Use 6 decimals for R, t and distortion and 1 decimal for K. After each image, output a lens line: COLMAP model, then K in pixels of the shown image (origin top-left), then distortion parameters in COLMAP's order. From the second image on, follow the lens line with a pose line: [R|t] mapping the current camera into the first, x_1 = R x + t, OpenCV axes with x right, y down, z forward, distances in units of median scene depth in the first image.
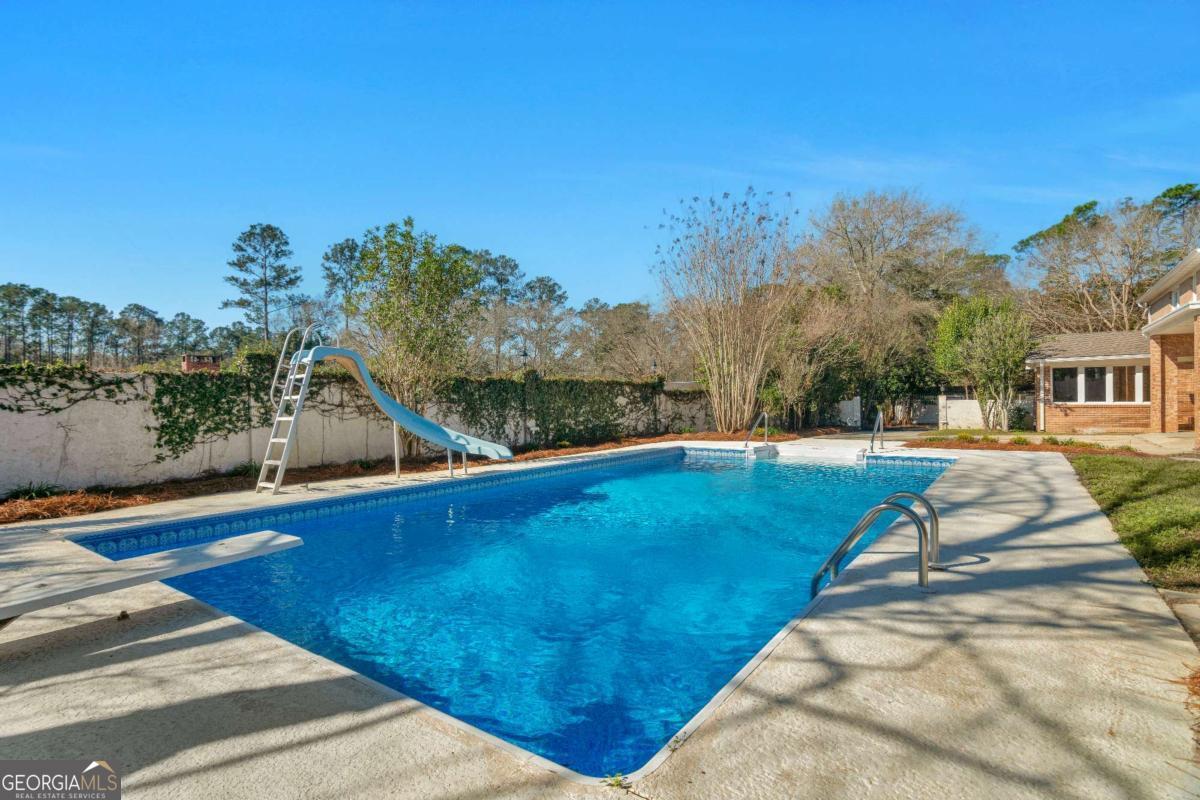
lens RADIAL K [[613.8, 0, 600.8], [0, 613.8, 401.4], [0, 0, 1]] dist [-0.001806, -0.006274]
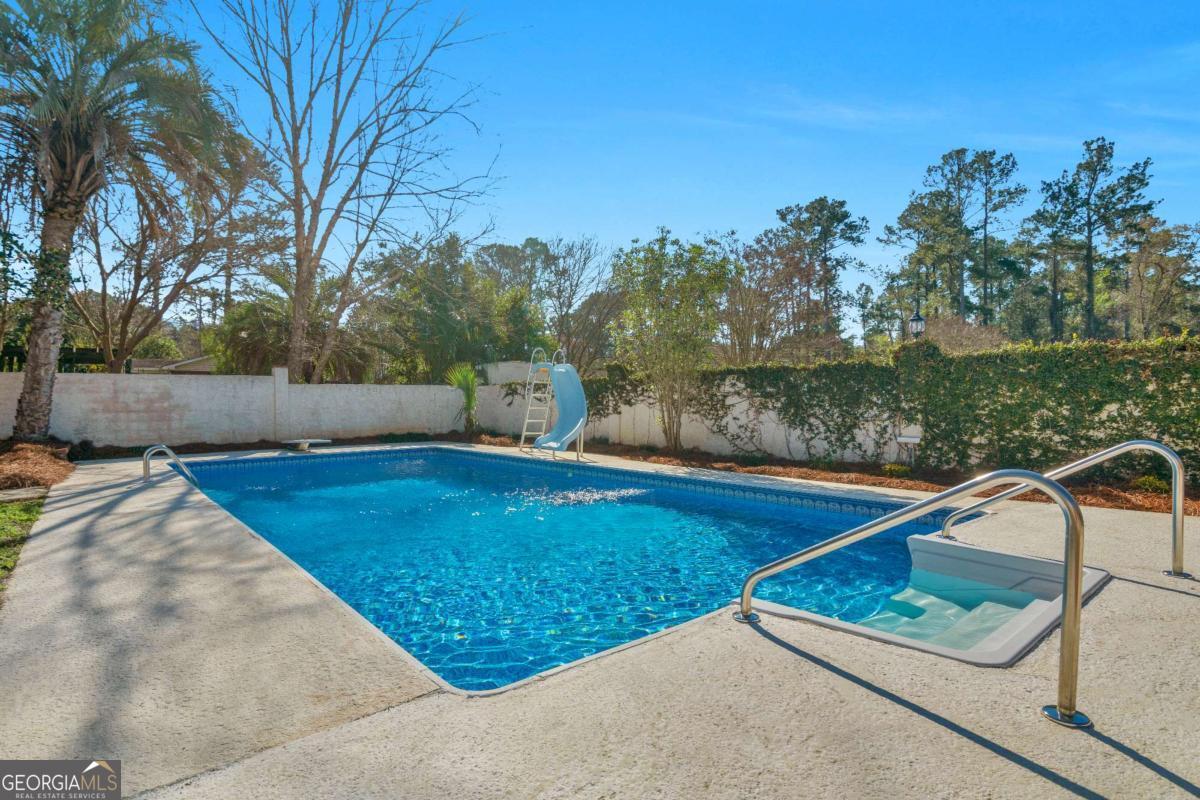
lens RADIAL K [[613.8, 0, 600.2], [0, 613.8, 397.0], [0, 0, 1]] dist [-0.001806, -0.006274]
pose [[-0.268417, -0.000820, -0.963302, 0.614182], [0.002955, 0.999994, -0.001675, 0.002530], [0.963298, -0.003296, -0.268413, 0.956096]]
